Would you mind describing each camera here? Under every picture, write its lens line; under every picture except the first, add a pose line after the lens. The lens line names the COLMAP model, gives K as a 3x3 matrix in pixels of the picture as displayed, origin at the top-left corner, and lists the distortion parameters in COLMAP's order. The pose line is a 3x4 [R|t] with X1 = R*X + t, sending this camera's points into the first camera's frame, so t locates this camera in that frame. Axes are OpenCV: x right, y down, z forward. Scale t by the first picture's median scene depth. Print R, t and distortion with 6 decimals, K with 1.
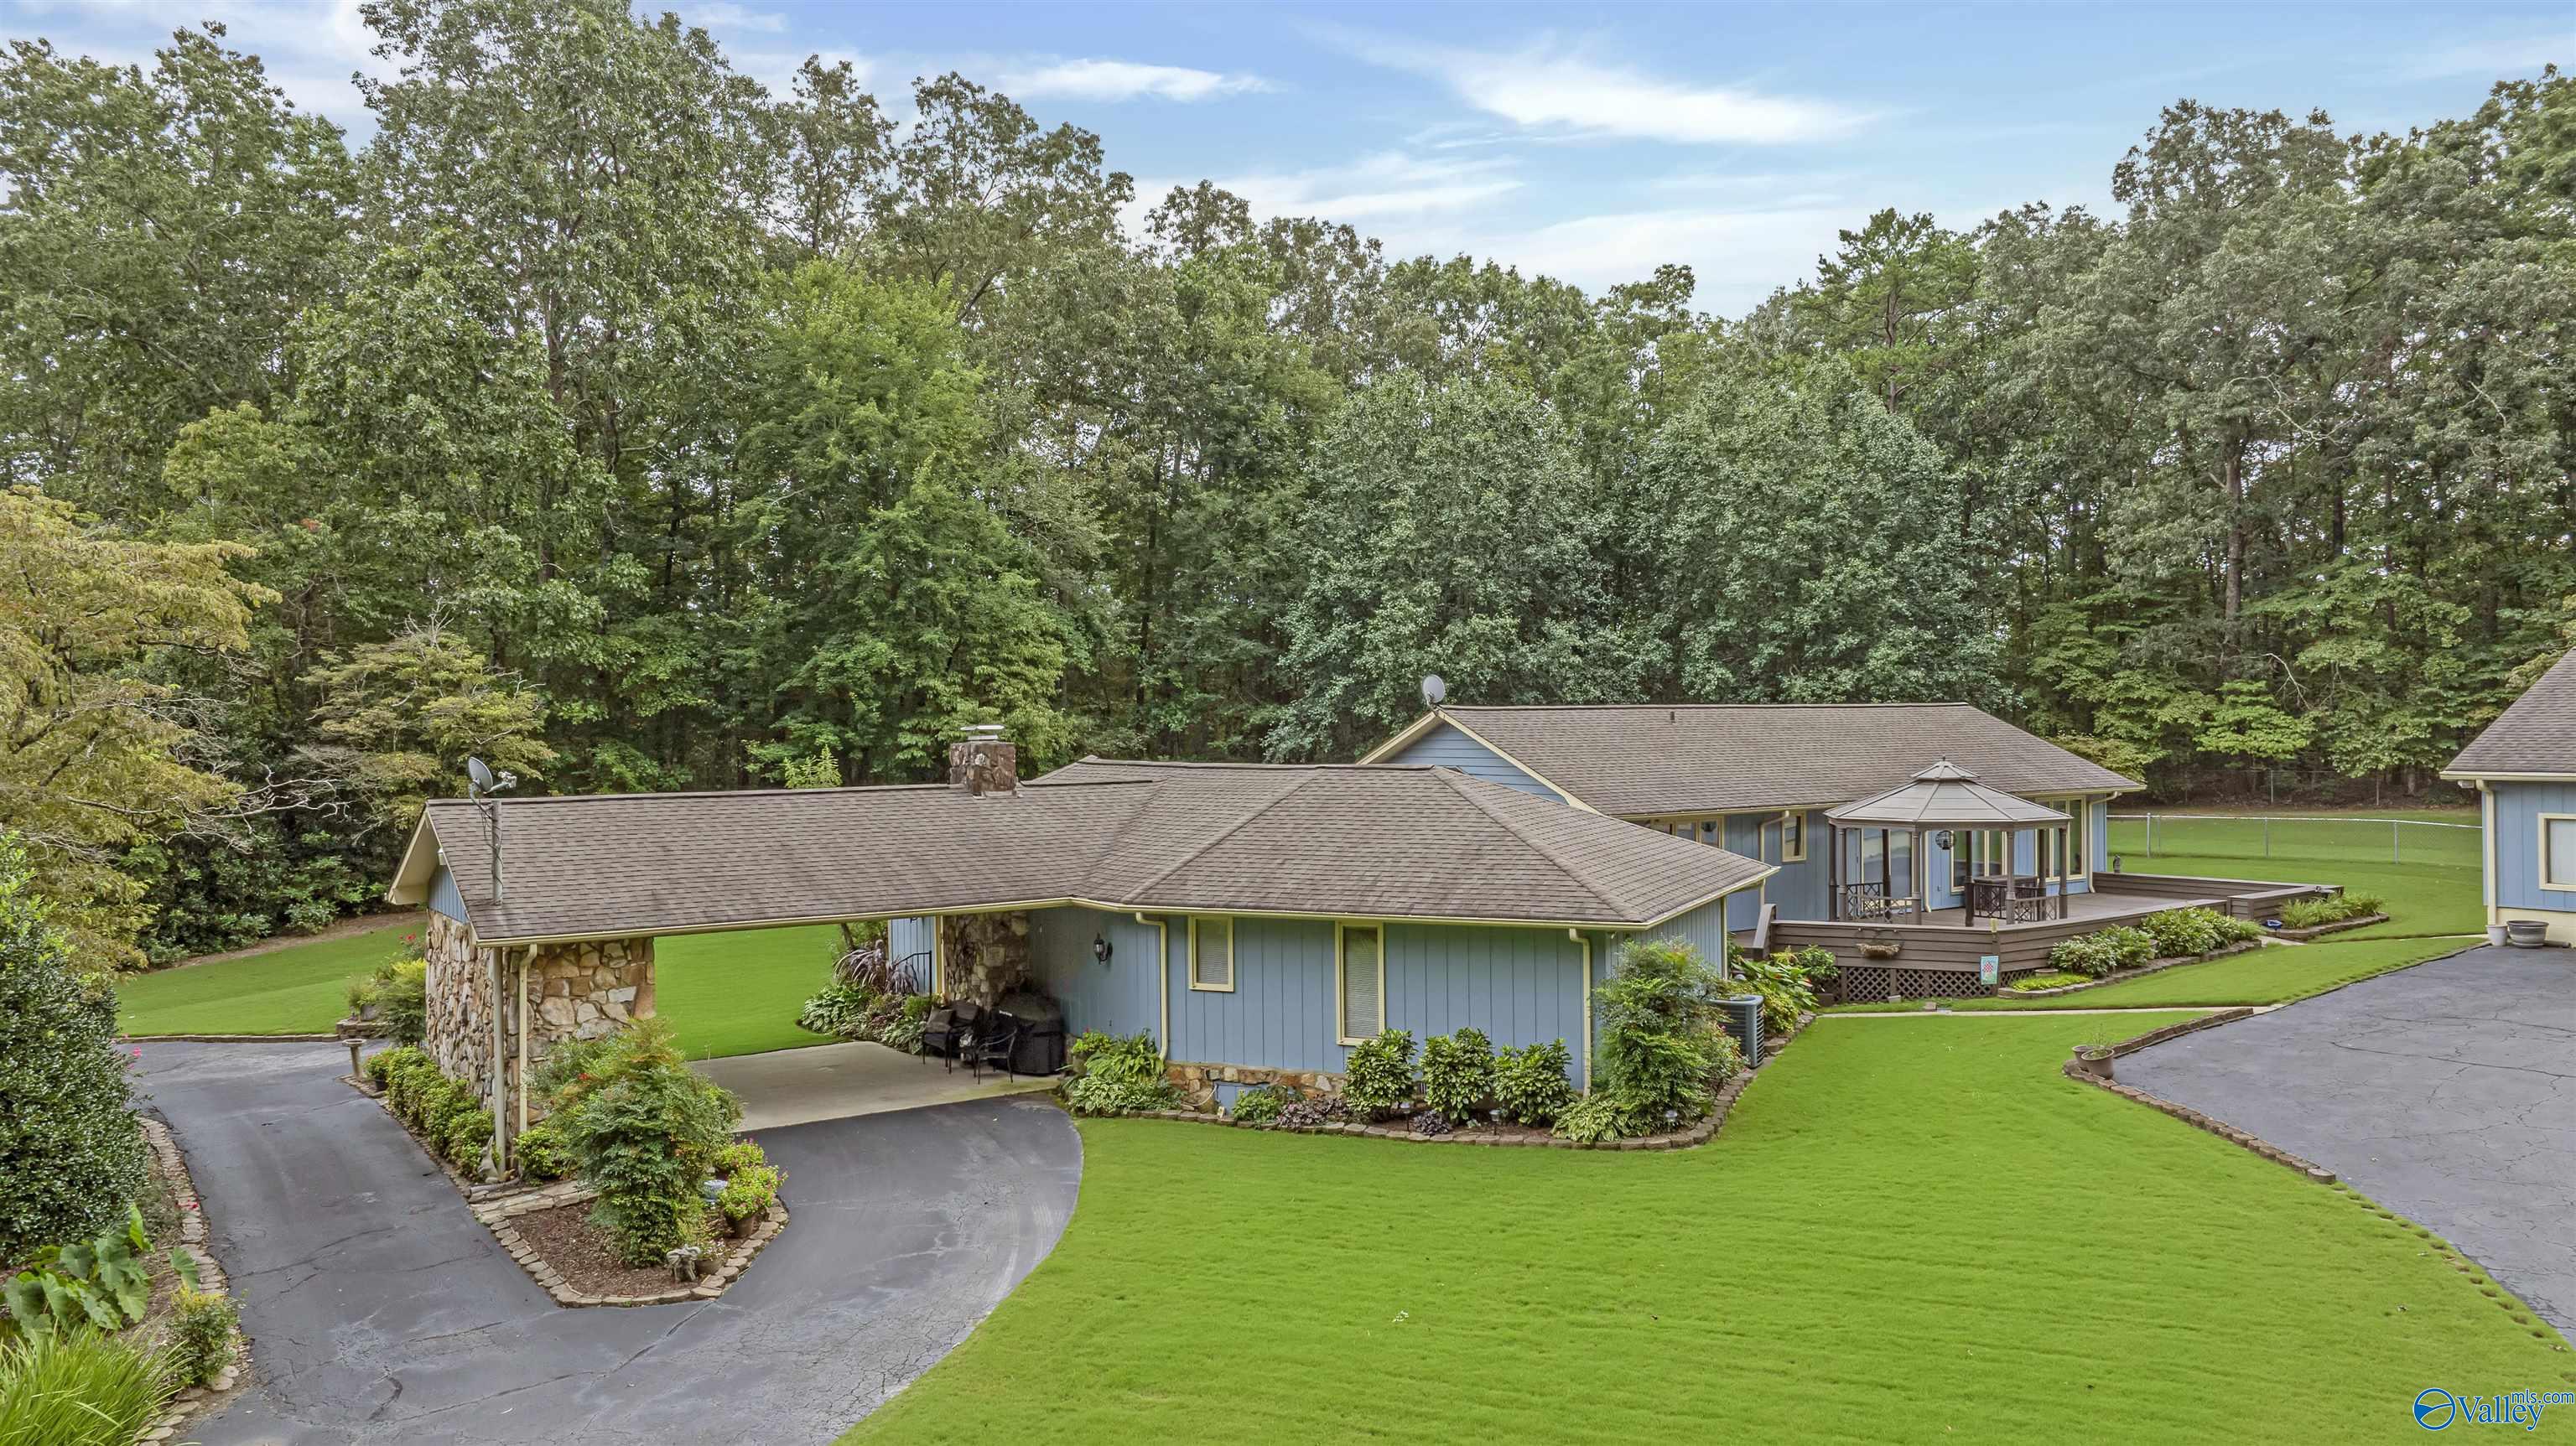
lens RADIAL K [[1822.6, 0, 1310.5], [0, 1822.6, 726.1], [0, 0, 1]] dist [0.005665, 0.007091]
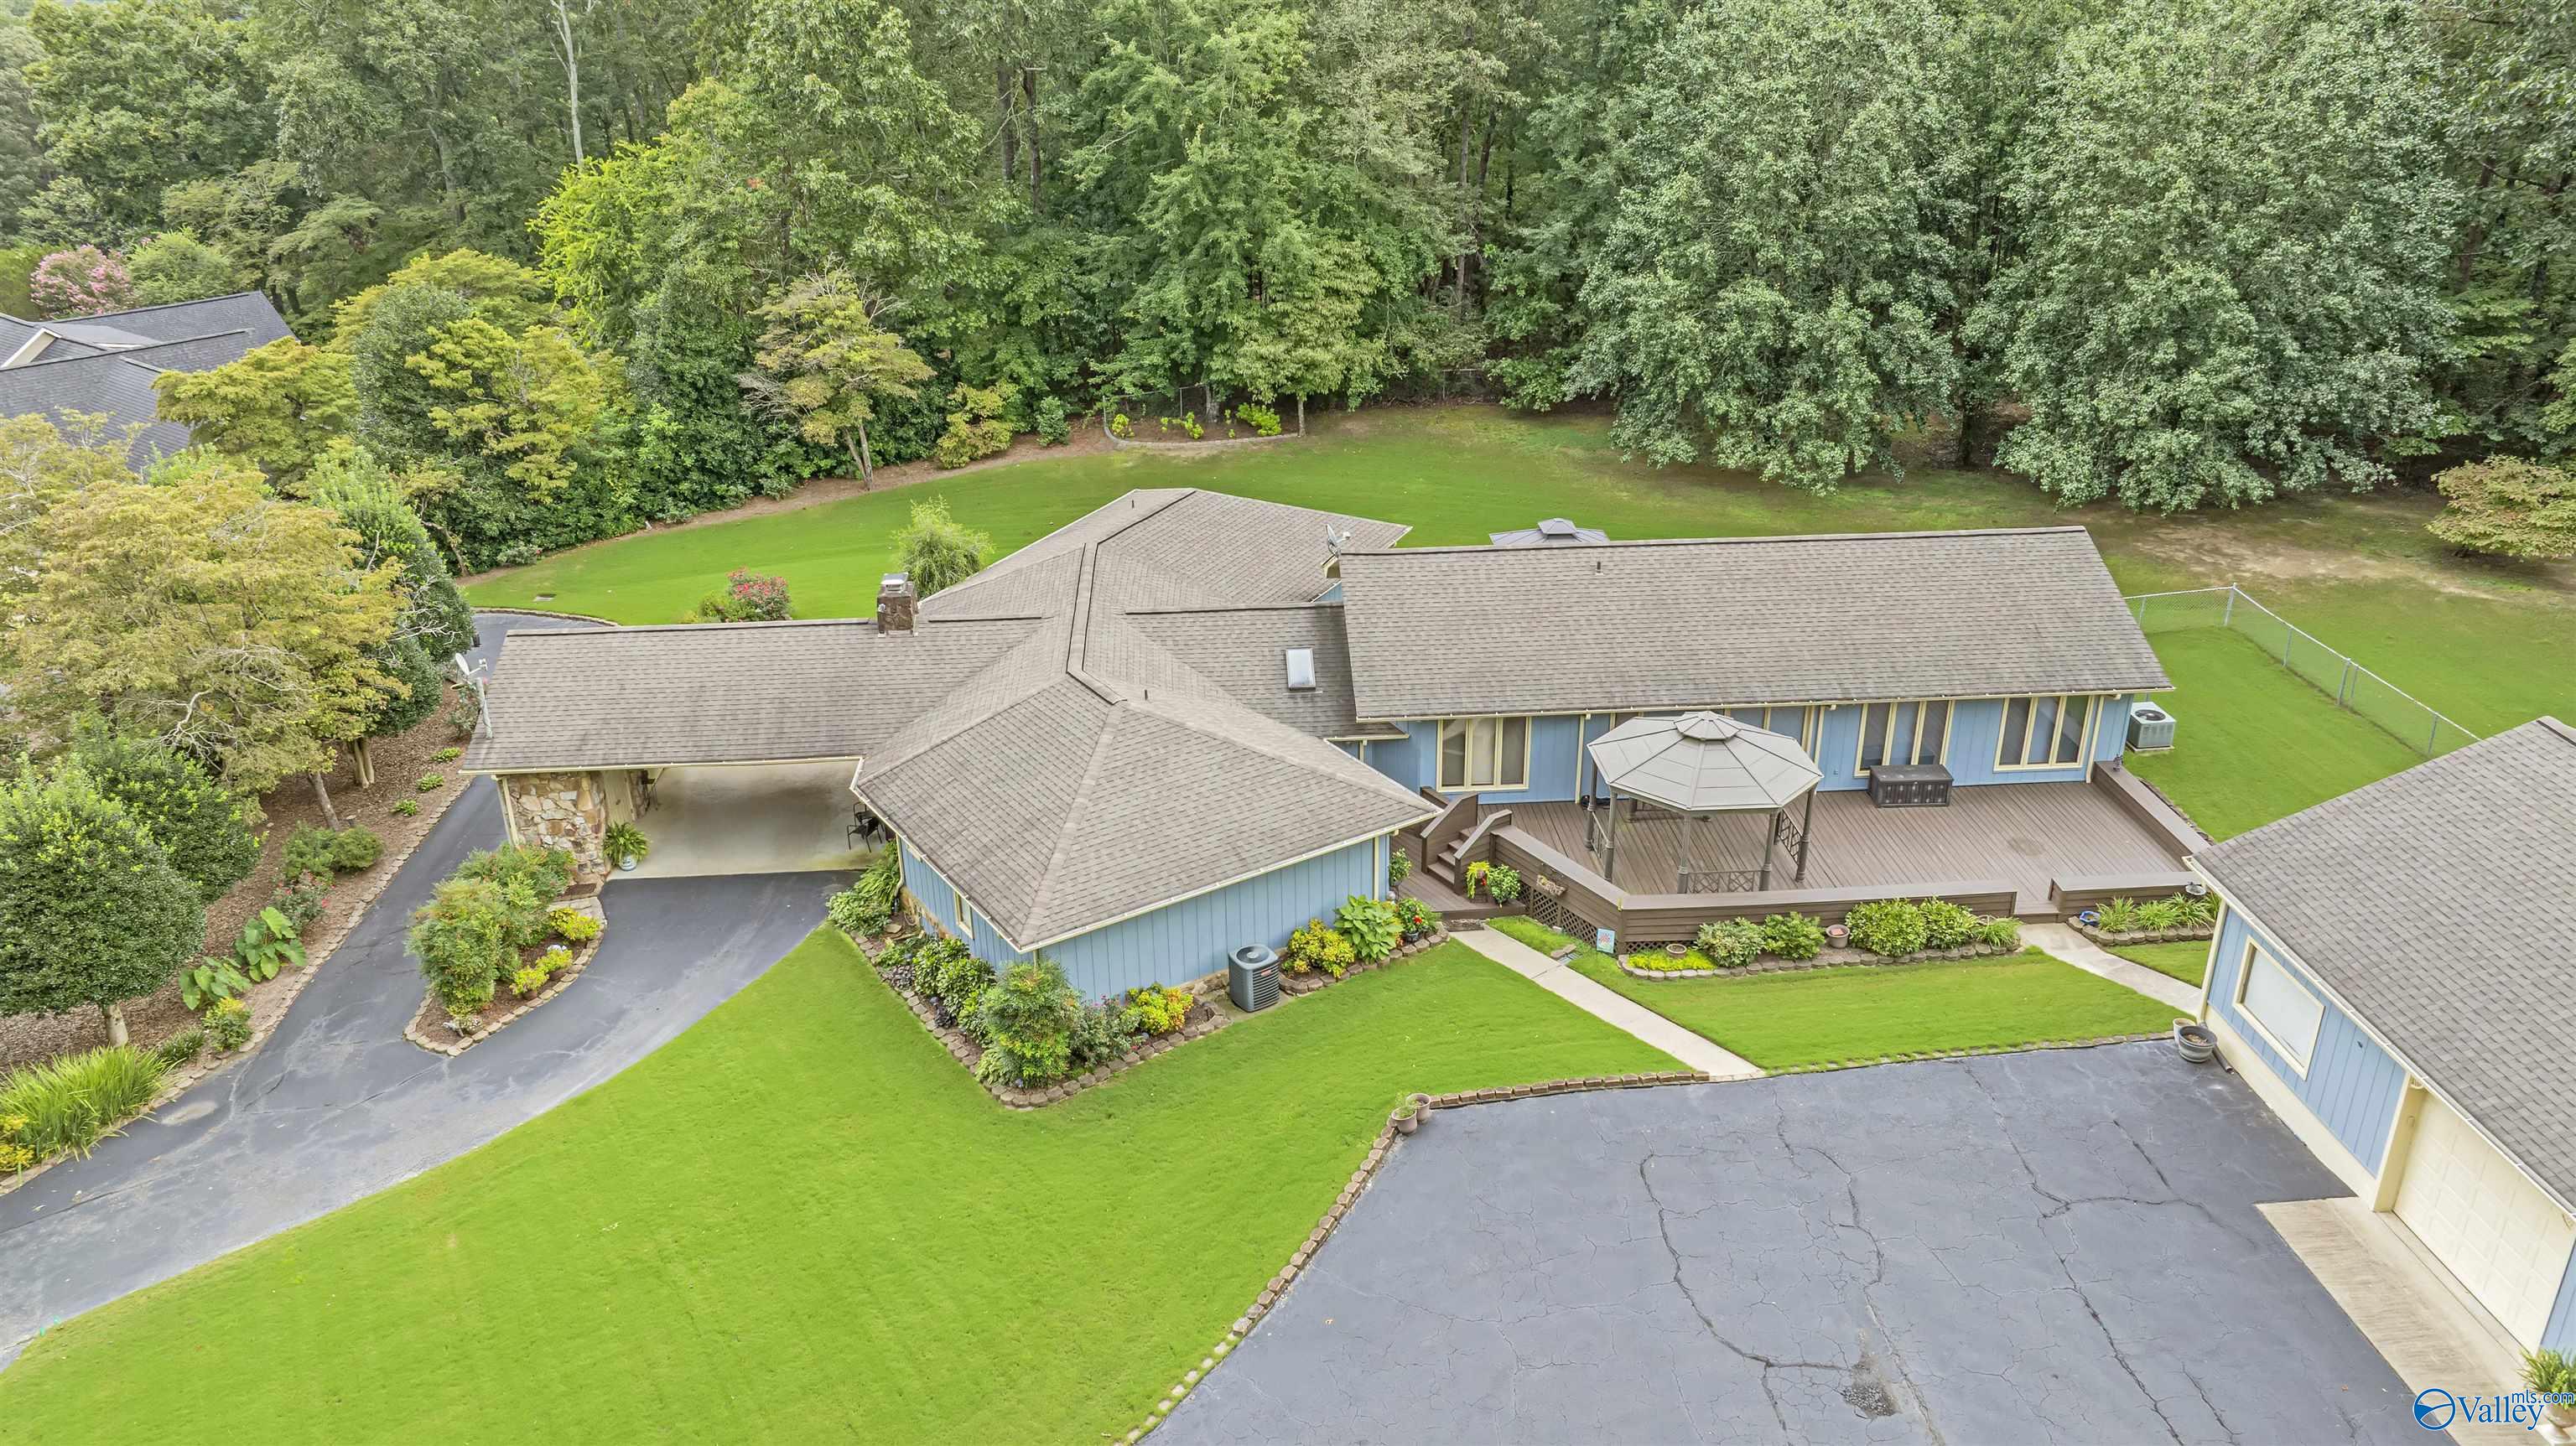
lens RADIAL K [[1822.6, 0, 1310.5], [0, 1822.6, 726.1], [0, 0, 1]] dist [0.005665, 0.007091]
pose [[0.858646, 0.216328, -0.464682, 0.458439], [-0.005587, 0.910470, 0.413538, -0.288686], [0.512539, -0.352487, 0.782979, 0.053765]]
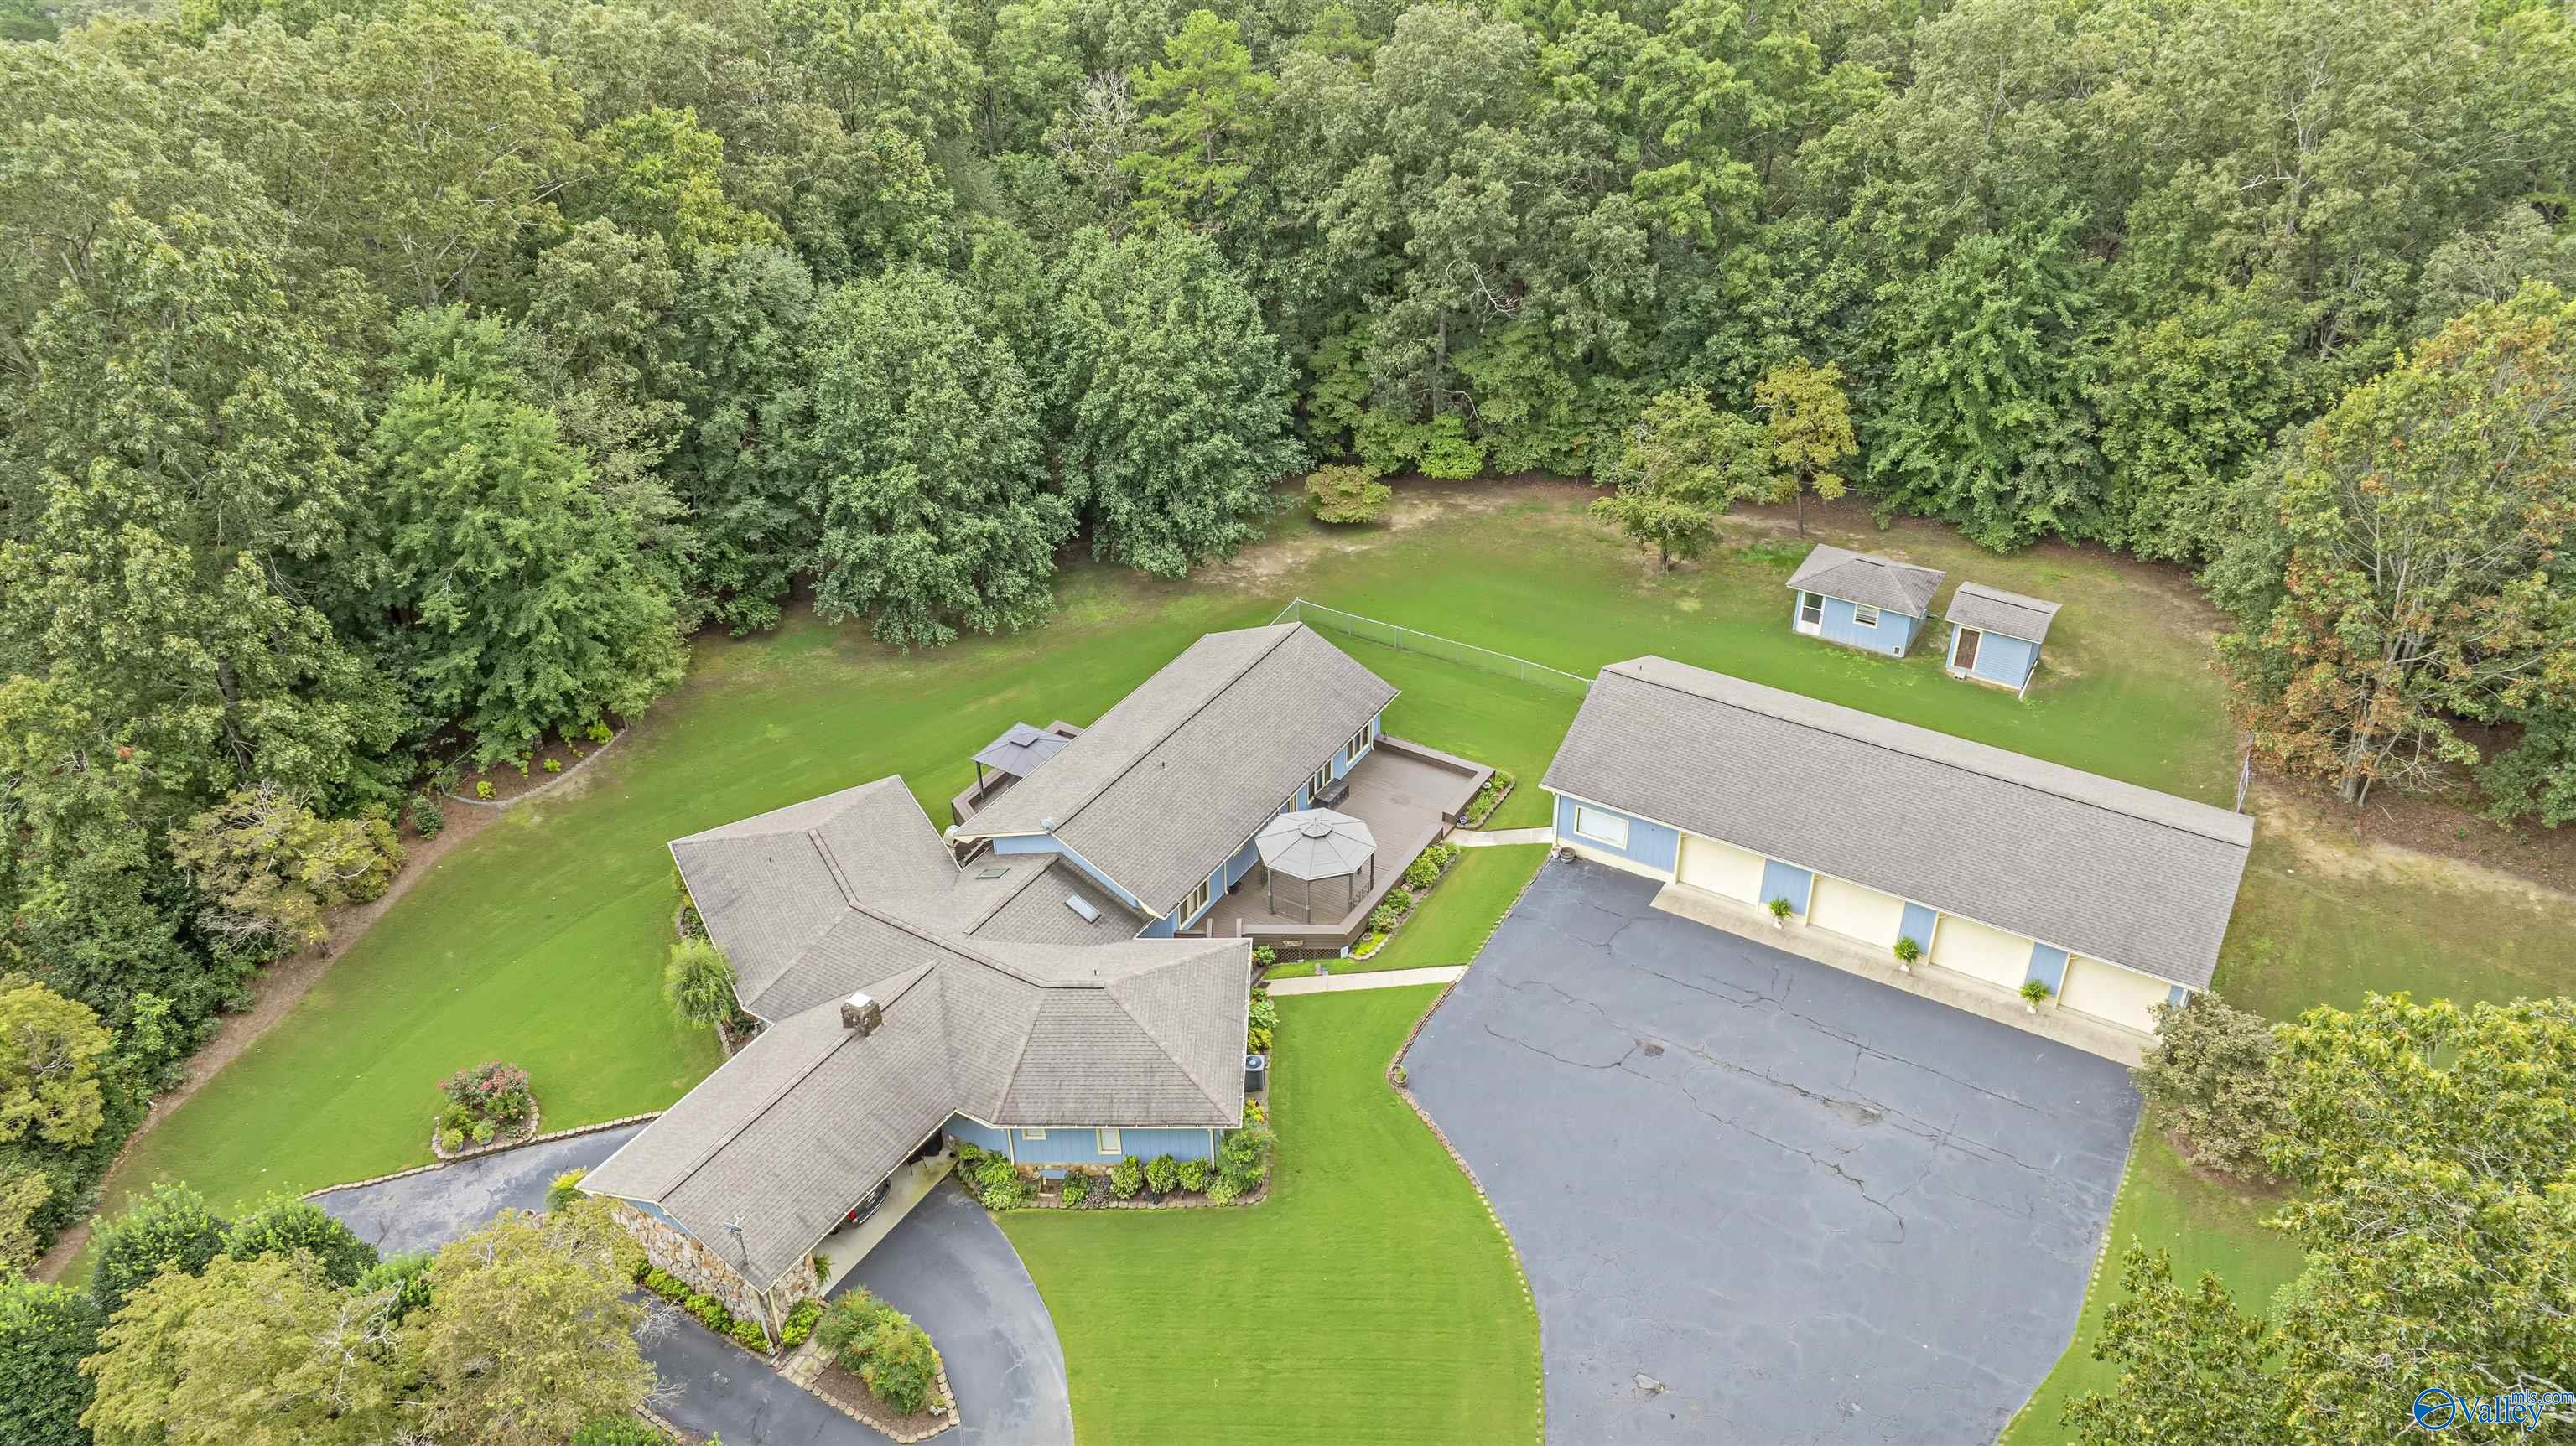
lens RADIAL K [[1822.6, 0, 1310.5], [0, 1822.6, 726.1], [0, 0, 1]] dist [0.005665, 0.007091]
pose [[0.912519, -0.217824, 0.346209, -0.220715], [-0.000573, 0.845726, 0.533617, -0.792199], [-0.409033, -0.487134, 0.771617, -0.317488]]
